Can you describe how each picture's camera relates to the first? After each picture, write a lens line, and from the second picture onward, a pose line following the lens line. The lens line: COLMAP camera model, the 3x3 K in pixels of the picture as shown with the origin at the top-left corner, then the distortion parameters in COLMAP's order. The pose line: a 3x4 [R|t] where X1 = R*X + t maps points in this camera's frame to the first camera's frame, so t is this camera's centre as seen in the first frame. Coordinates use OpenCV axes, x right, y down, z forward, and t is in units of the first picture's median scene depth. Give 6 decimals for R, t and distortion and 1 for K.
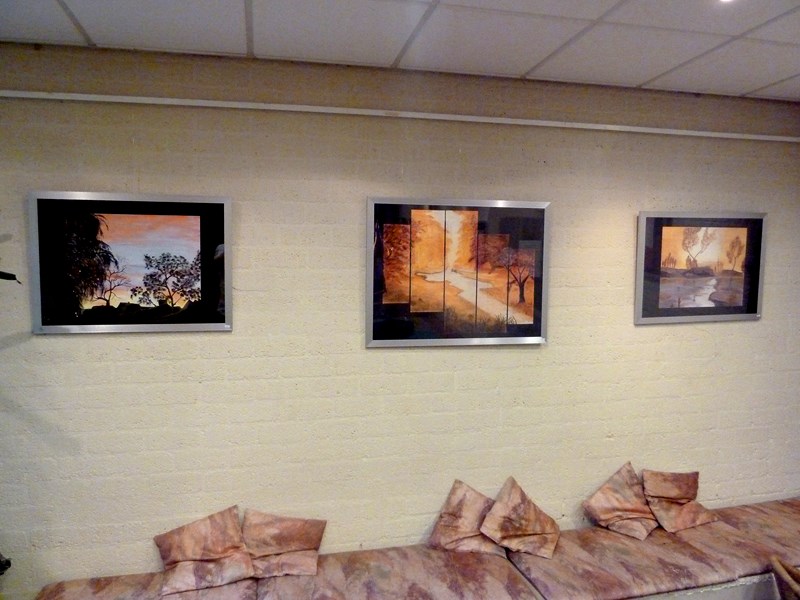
lens RADIAL K [[609.1, 0, 400.0], [0, 609.1, 300.0], [0, 0, 1]] dist [-0.030970, -0.000484]
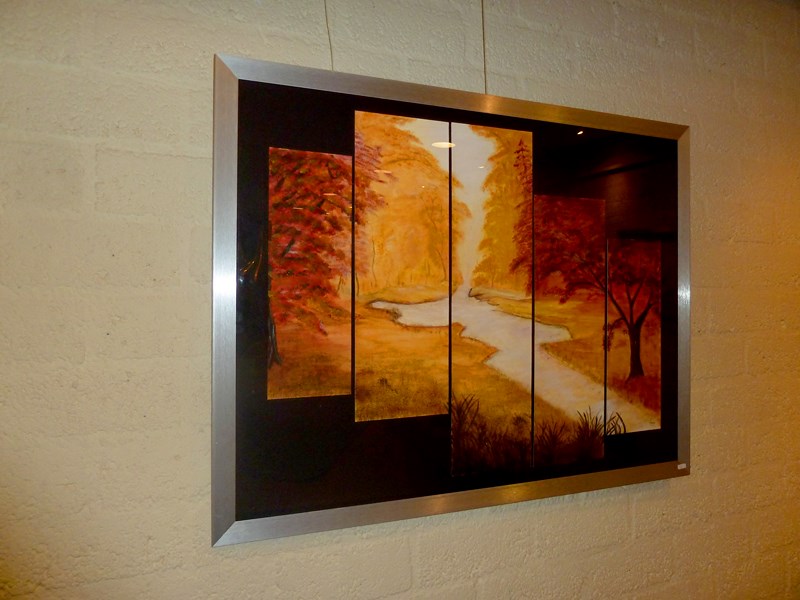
lens RADIAL K [[609.1, 0, 400.0], [0, 609.1, 300.0], [0, 0, 1]] dist [-0.030970, -0.000484]
pose [[0.984193, -0.011475, 0.176727, -0.016386], [0.024655, 0.997059, -0.072560, -0.021110], [-0.175374, 0.075770, 0.981582, 0.678543]]
